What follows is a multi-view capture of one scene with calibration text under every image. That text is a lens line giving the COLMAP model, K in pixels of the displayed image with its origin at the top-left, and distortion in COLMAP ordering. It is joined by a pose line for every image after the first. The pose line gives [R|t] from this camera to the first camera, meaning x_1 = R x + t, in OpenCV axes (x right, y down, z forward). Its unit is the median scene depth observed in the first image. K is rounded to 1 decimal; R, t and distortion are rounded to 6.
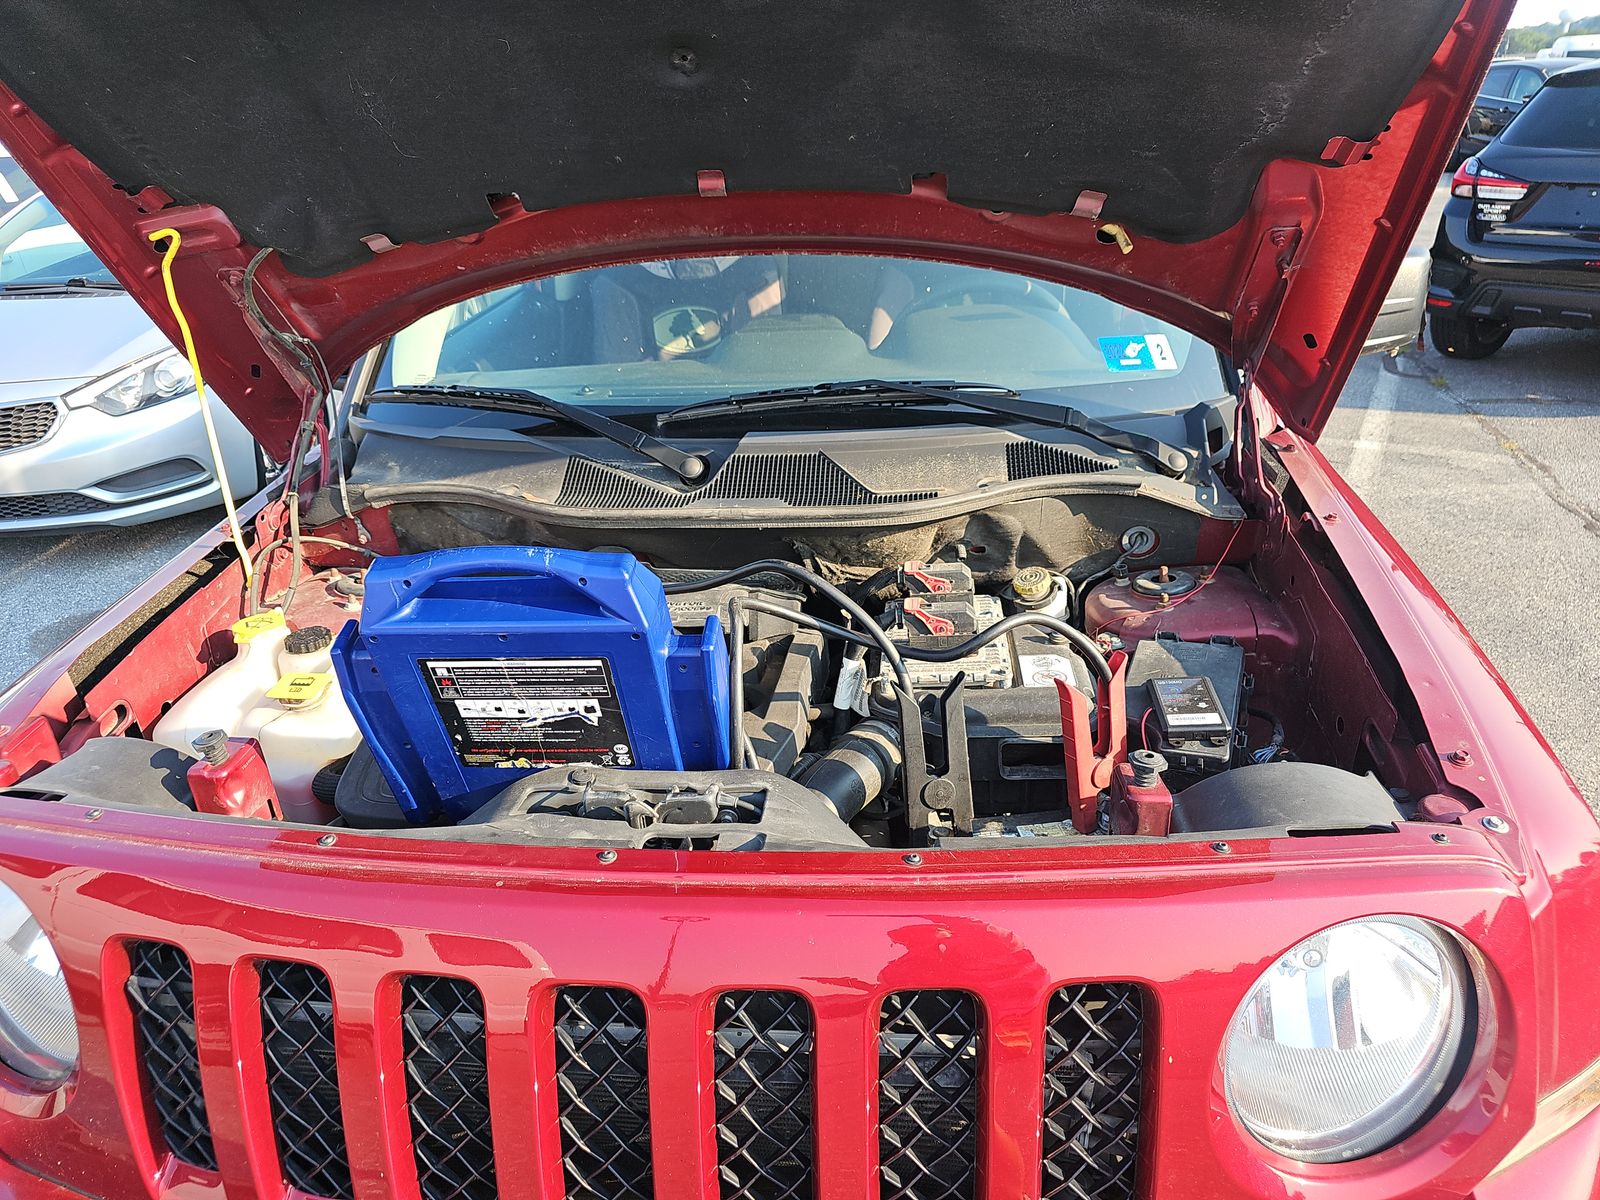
lens RADIAL K [[1101.5, 0, 801.9], [0, 1101.5, 609.8], [0, 0, 1]] dist [0.038405, -0.034267]
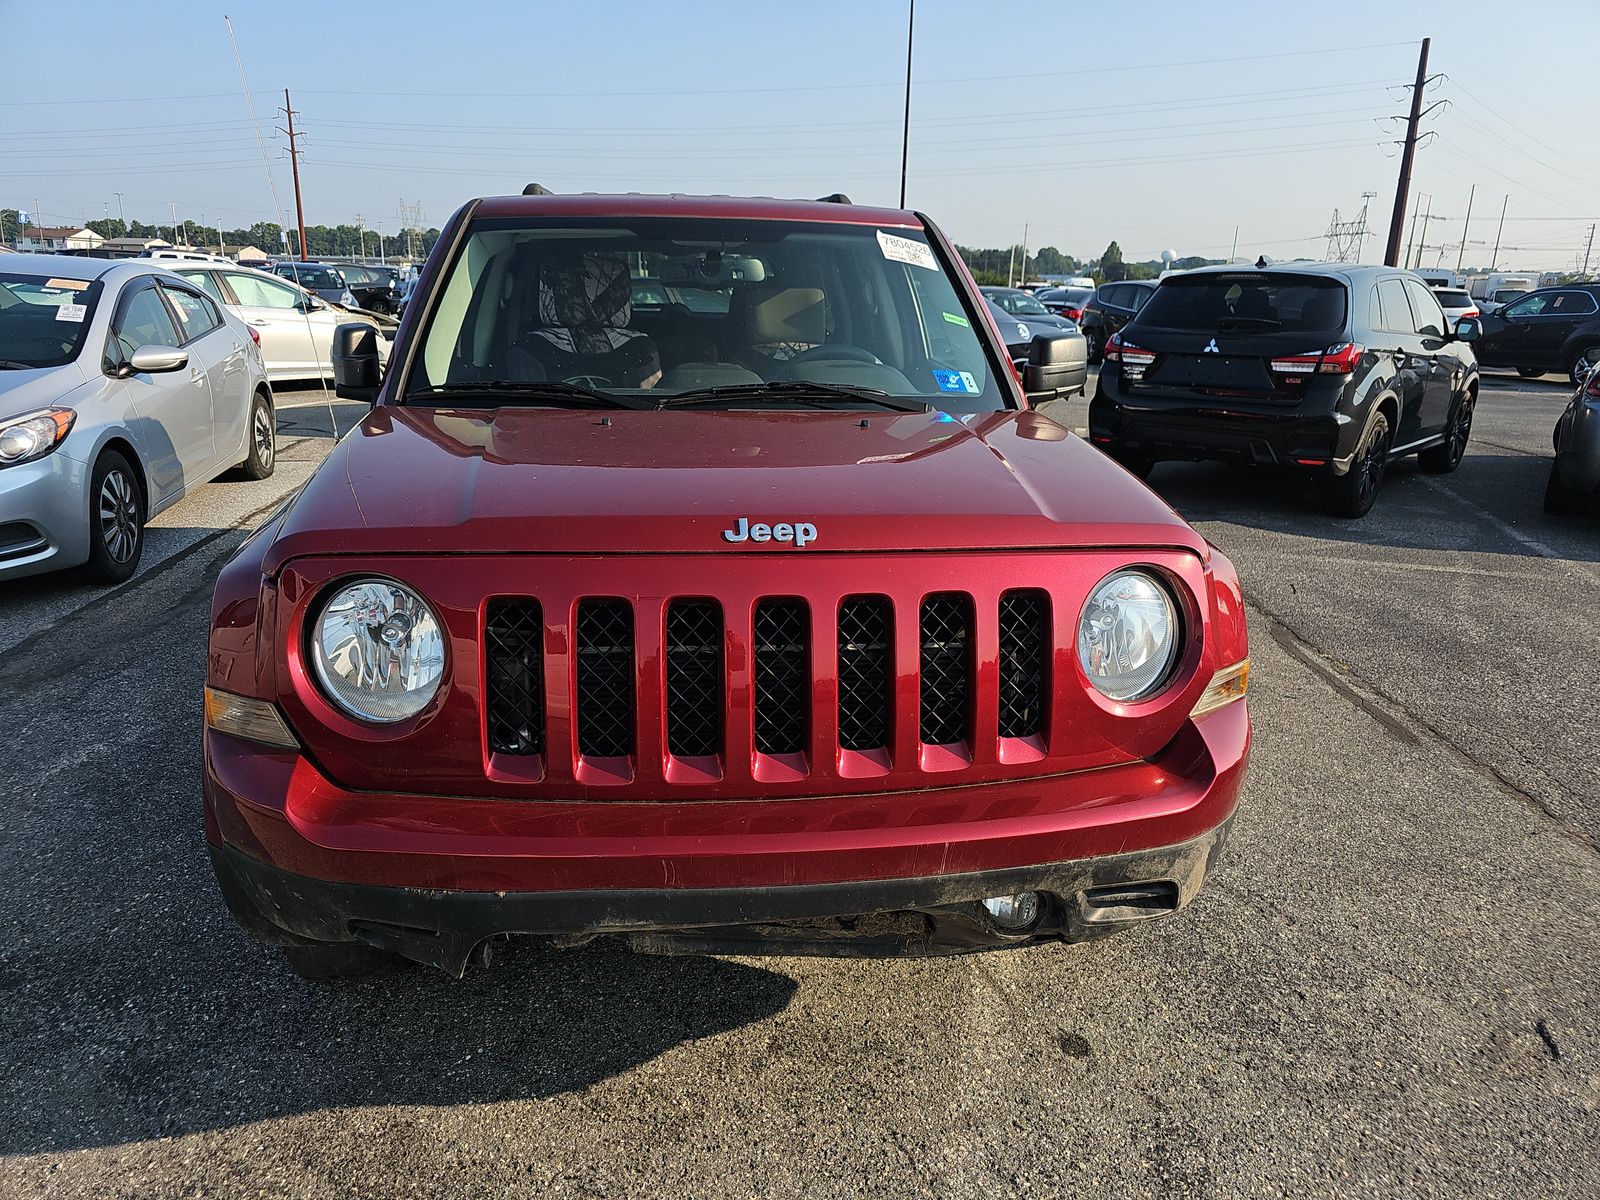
lens RADIAL K [[1101.5, 0, 793.2], [0, 1101.5, 594.8], [0, 0, 1]] dist [0.038405, -0.034267]
pose [[0.969504, 0.006035, 0.245001, -0.102461], [0.033621, 0.986970, -0.157354, 0.103746], [-0.242758, 0.160792, 0.956668, -0.132815]]
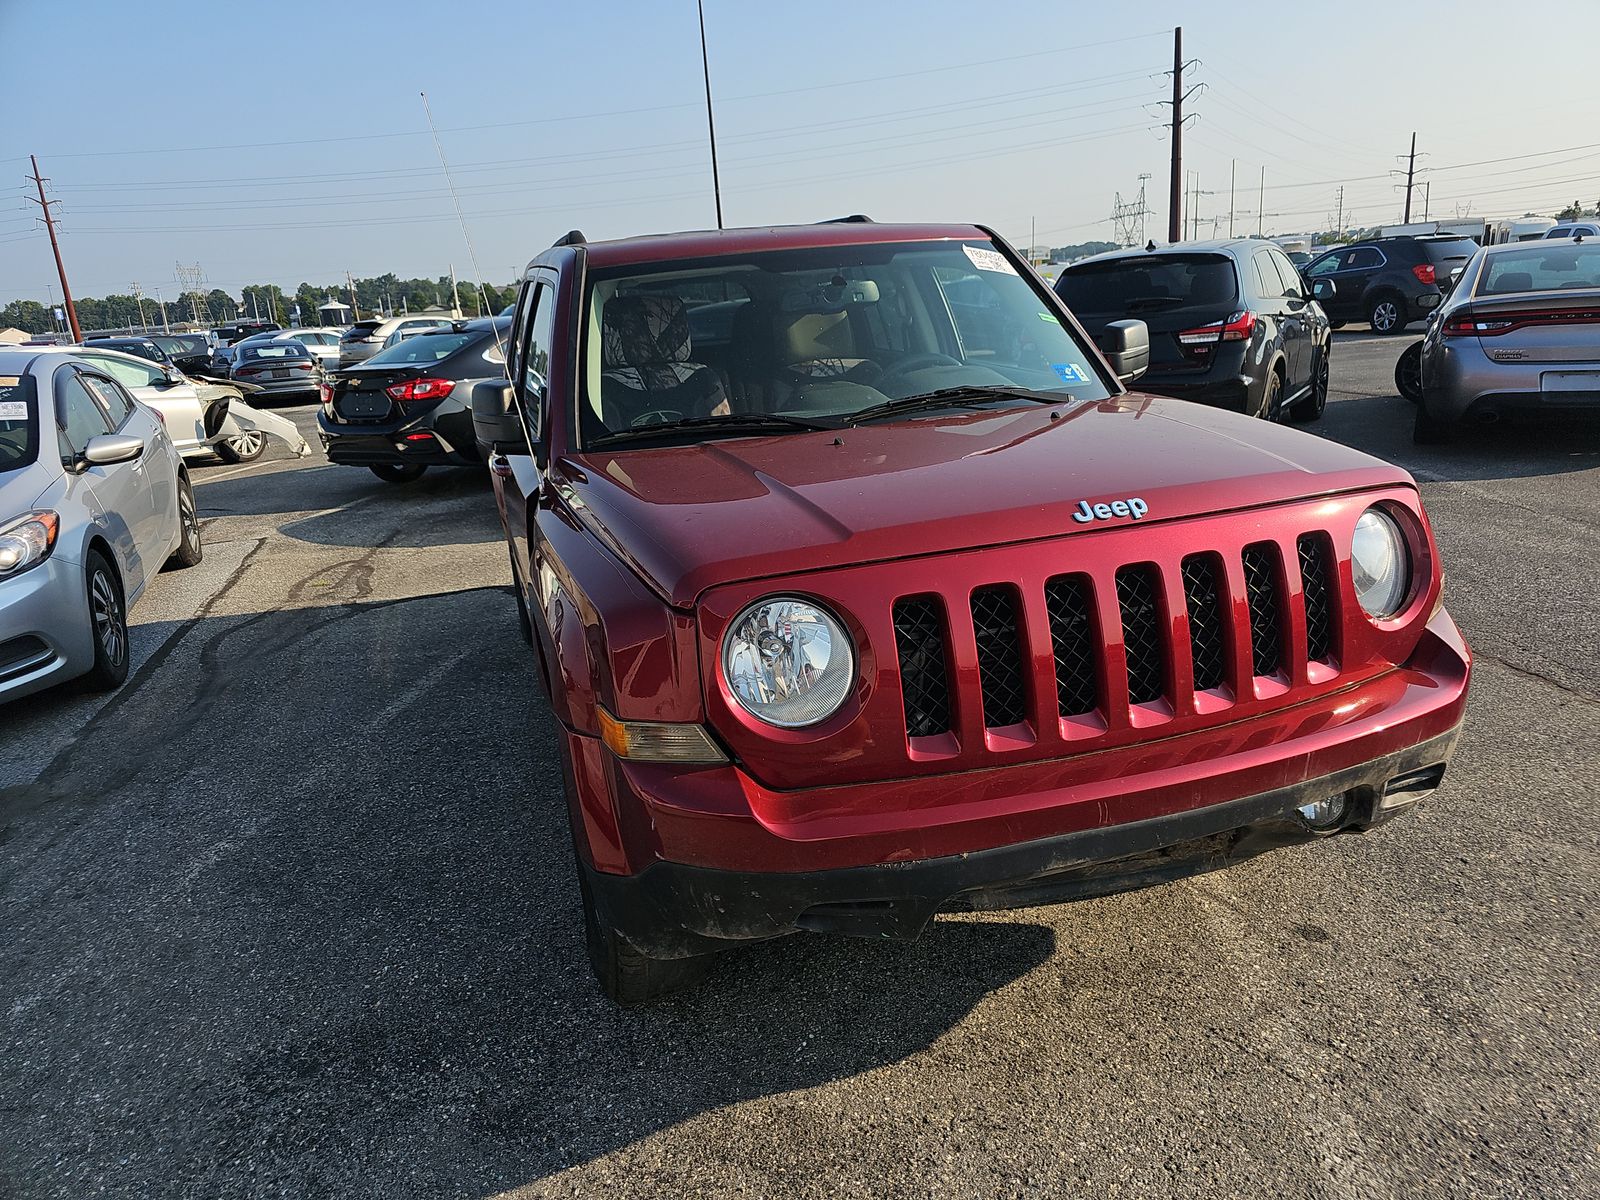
lens RADIAL K [[1101.5, 0, 816.2], [0, 1101.5, 605.8], [0, 0, 1]] dist [0.038405, -0.034267]
pose [[0.913422, -0.123717, 0.387756, -0.263033], [0.193159, 0.970331, -0.145423, 0.100353], [-0.358260, 0.207731, 0.910218, -0.119544]]
